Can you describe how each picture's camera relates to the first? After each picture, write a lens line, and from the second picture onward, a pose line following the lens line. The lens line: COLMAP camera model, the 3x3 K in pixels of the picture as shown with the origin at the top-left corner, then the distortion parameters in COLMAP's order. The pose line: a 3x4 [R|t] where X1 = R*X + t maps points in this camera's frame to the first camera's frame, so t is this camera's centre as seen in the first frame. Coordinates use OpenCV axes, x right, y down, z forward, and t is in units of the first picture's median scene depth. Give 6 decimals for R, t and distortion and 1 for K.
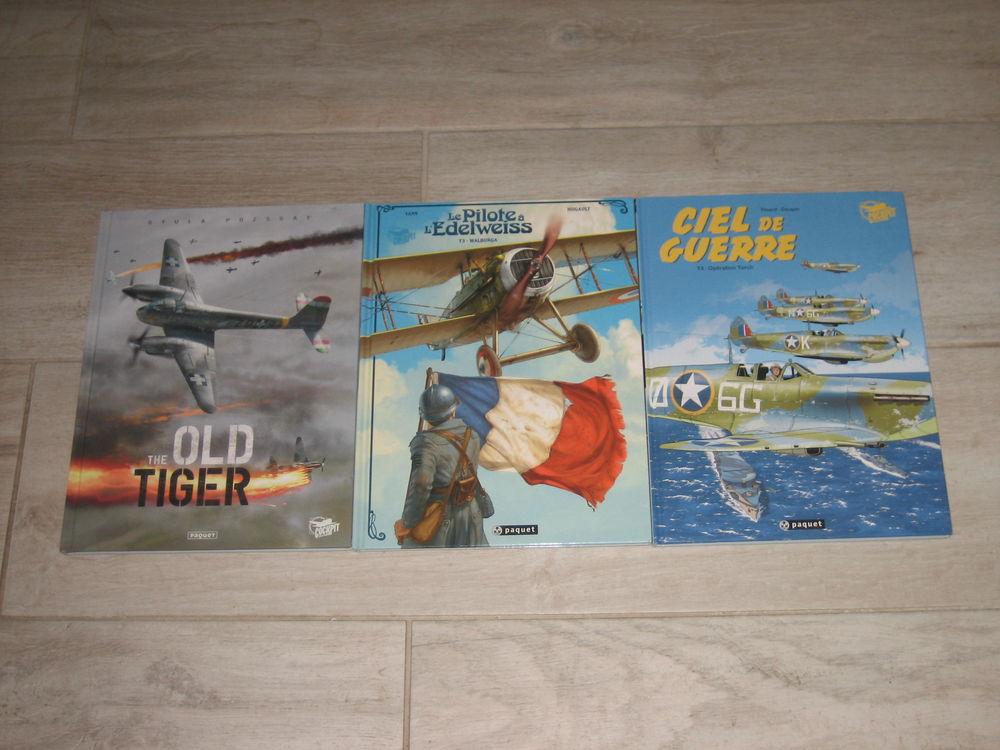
lens RADIAL K [[1474.0, 0, 513.0], [0, 1474.0, 379.5], [0, 0, 1]] dist [-0.141903, 0.155753]
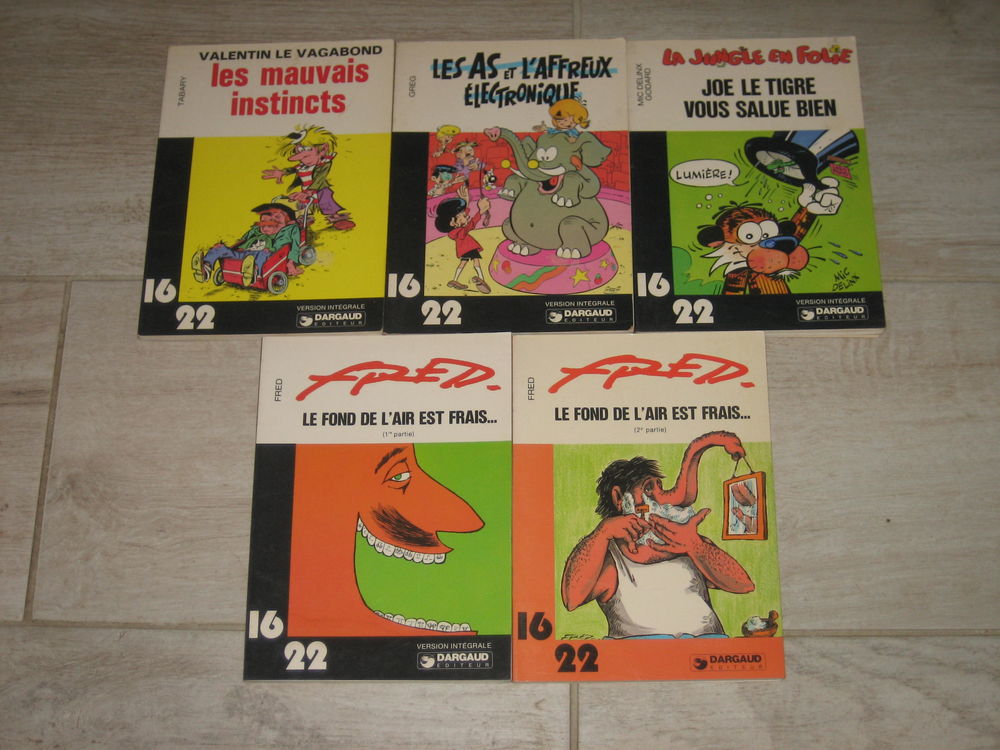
lens RADIAL K [[1474.0, 0, 513.0], [0, 1474.0, 379.5], [0, 0, 1]] dist [-0.141903, 0.155753]
pose [[0.999861, 0.016683, 0.000729, -0.104702], [-0.016686, 0.996414, 0.082949, -0.029656], [0.000657, -0.082950, 0.996554, 0.255393]]
